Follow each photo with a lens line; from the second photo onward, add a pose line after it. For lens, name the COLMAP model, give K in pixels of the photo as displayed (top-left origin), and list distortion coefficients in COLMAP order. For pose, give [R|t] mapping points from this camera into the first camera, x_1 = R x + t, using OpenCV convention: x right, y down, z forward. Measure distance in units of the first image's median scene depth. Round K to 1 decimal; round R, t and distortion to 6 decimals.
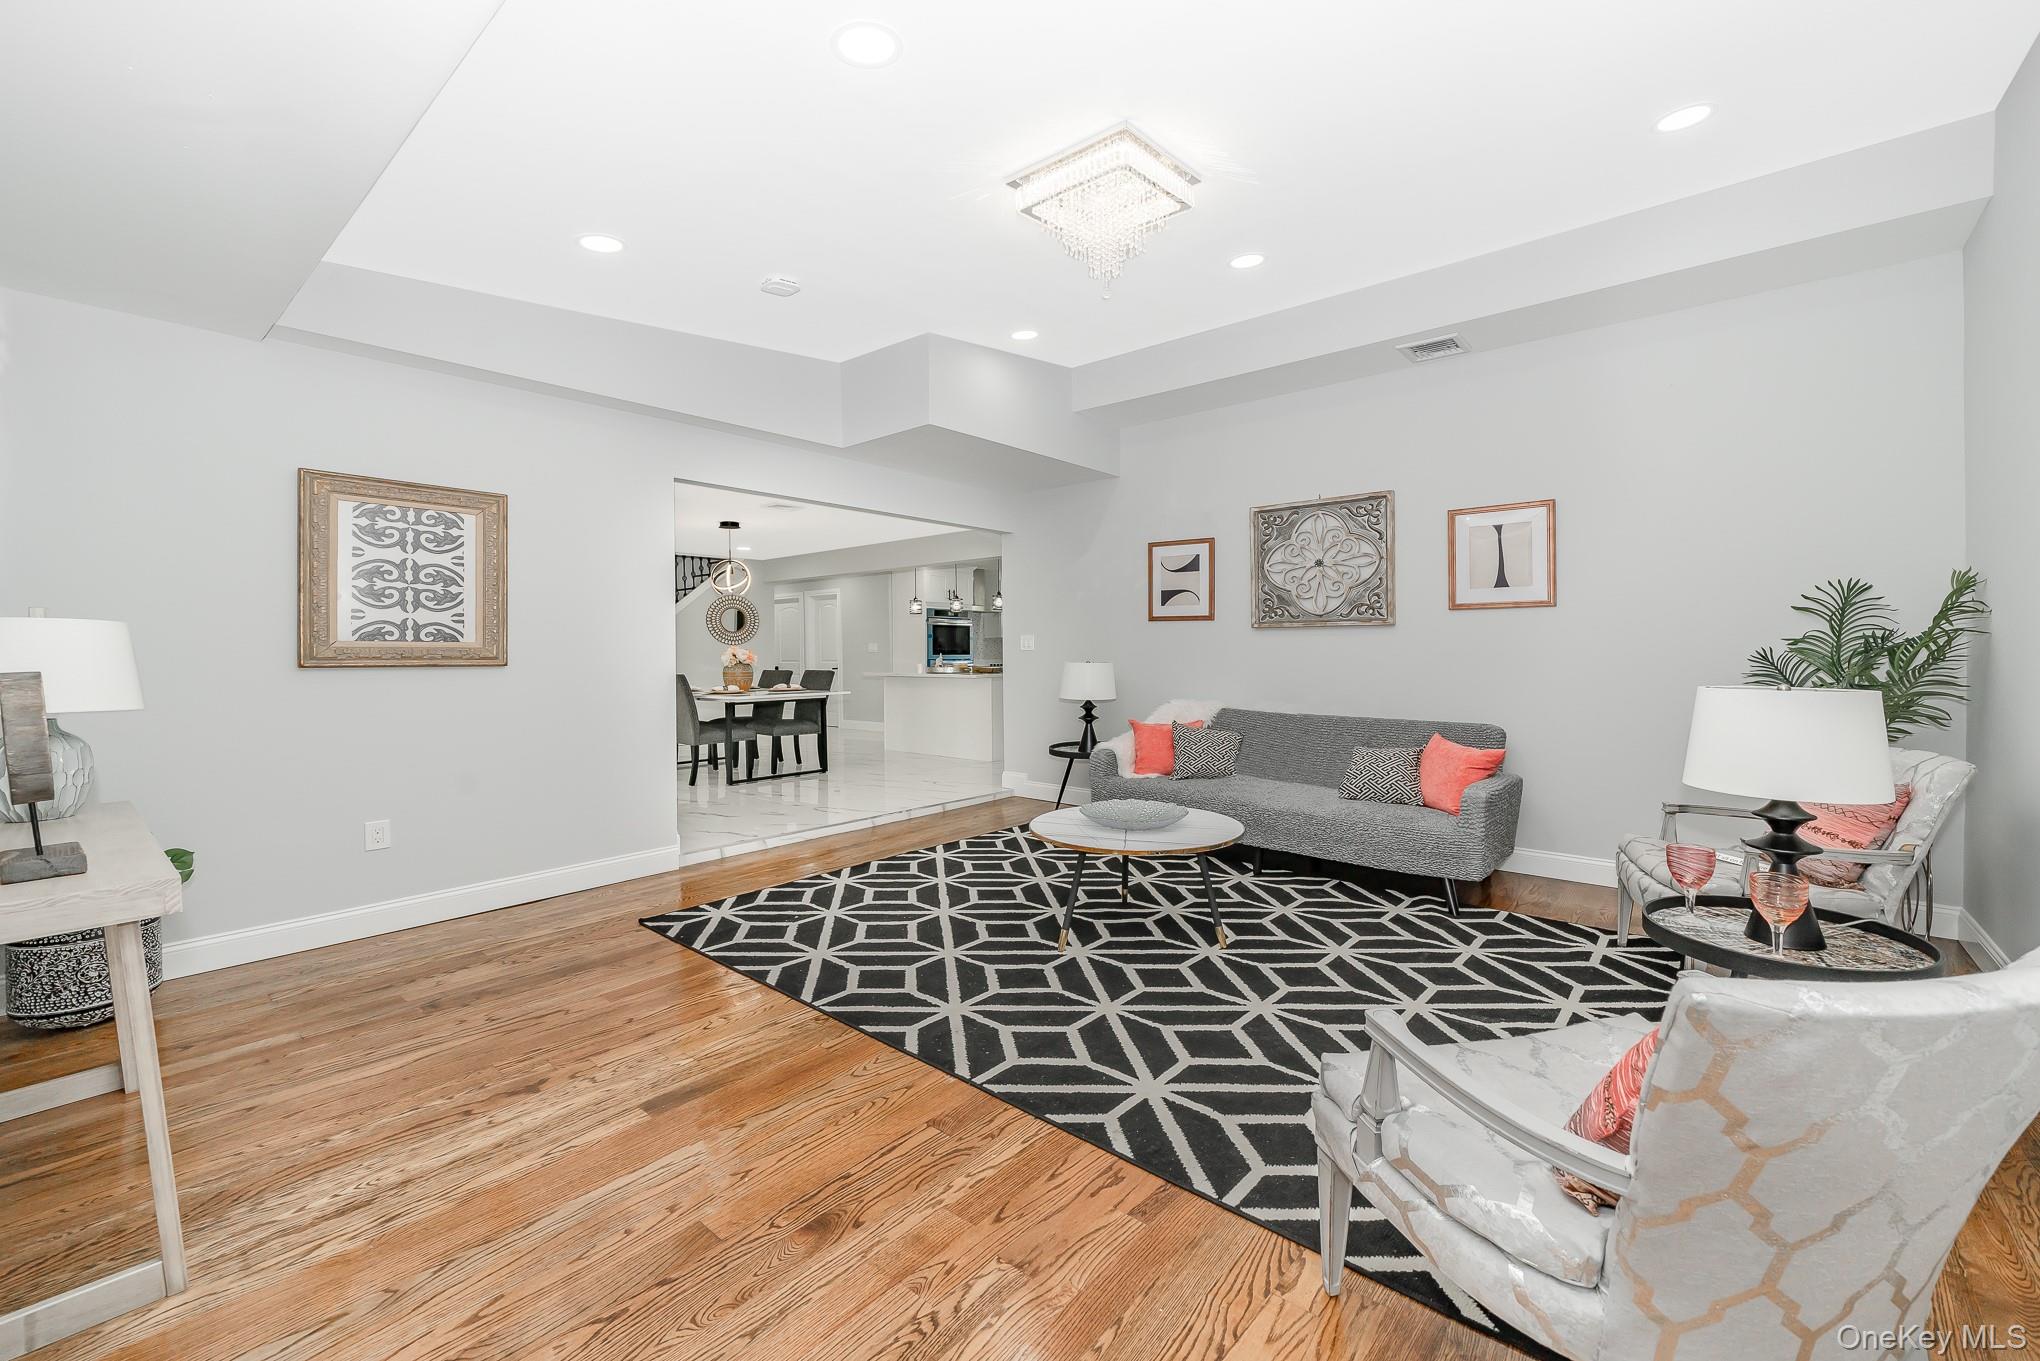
lens RADIAL K [[793.1, 0, 1021.5], [0, 793.1, 659.4], [0, 0, 1]] dist [0.000459, -0.000042]
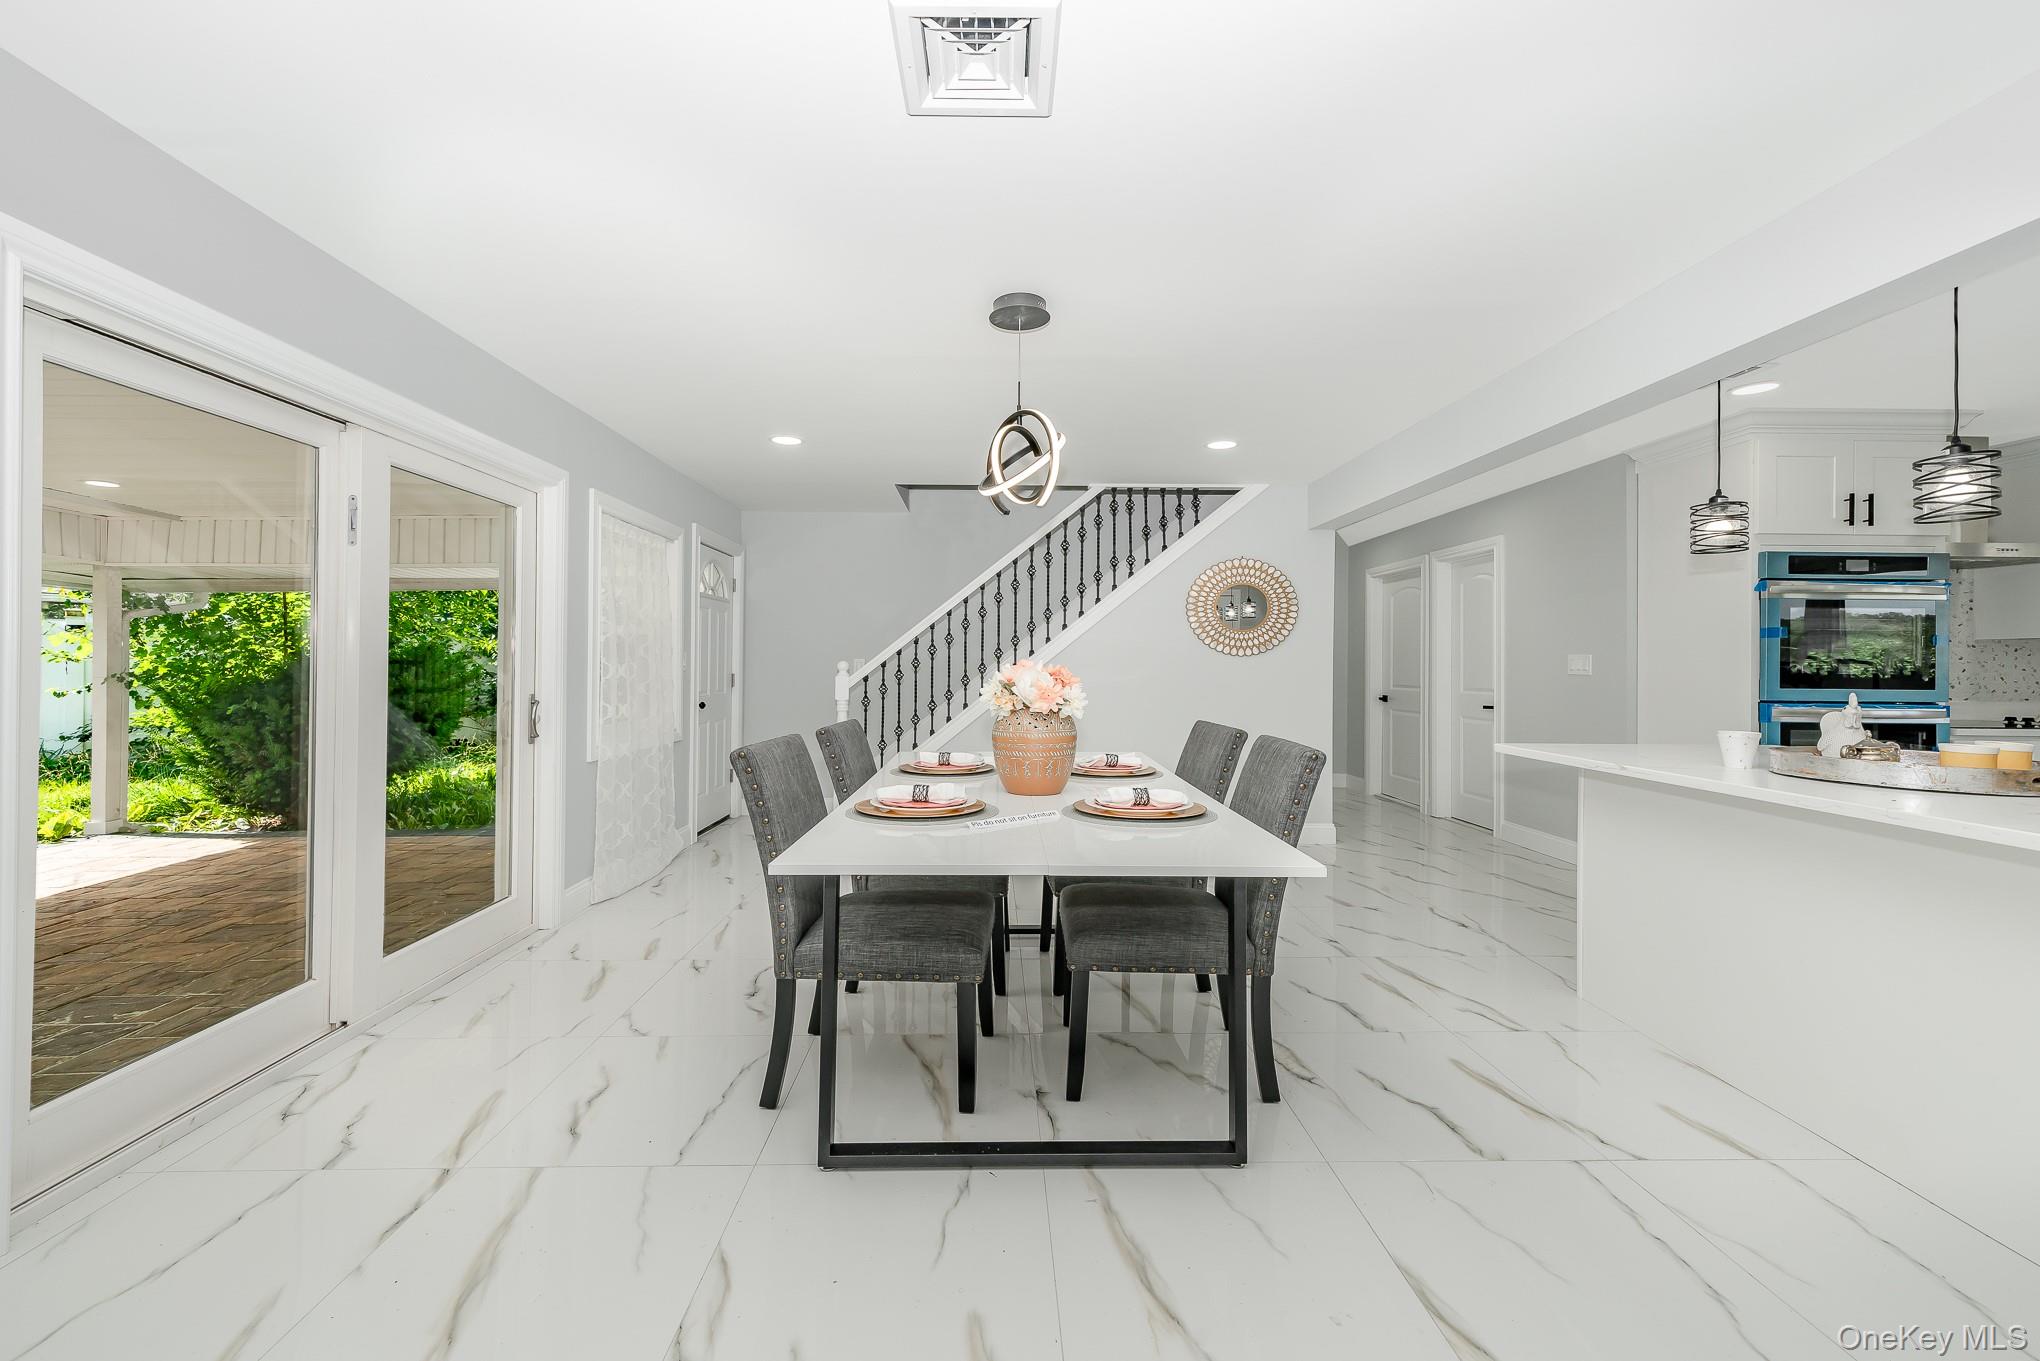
lens RADIAL K [[793.1, 0, 1023.5], [0, 793.1, 658.6], [0, 0, 1]] dist [0.000459, -0.000042]
pose [[0.661366, 0.006504, -0.750035, -0.077976], [-0.018614, 0.999797, -0.007743, -0.010955], [0.749832, 0.019082, 0.661353, 0.576273]]
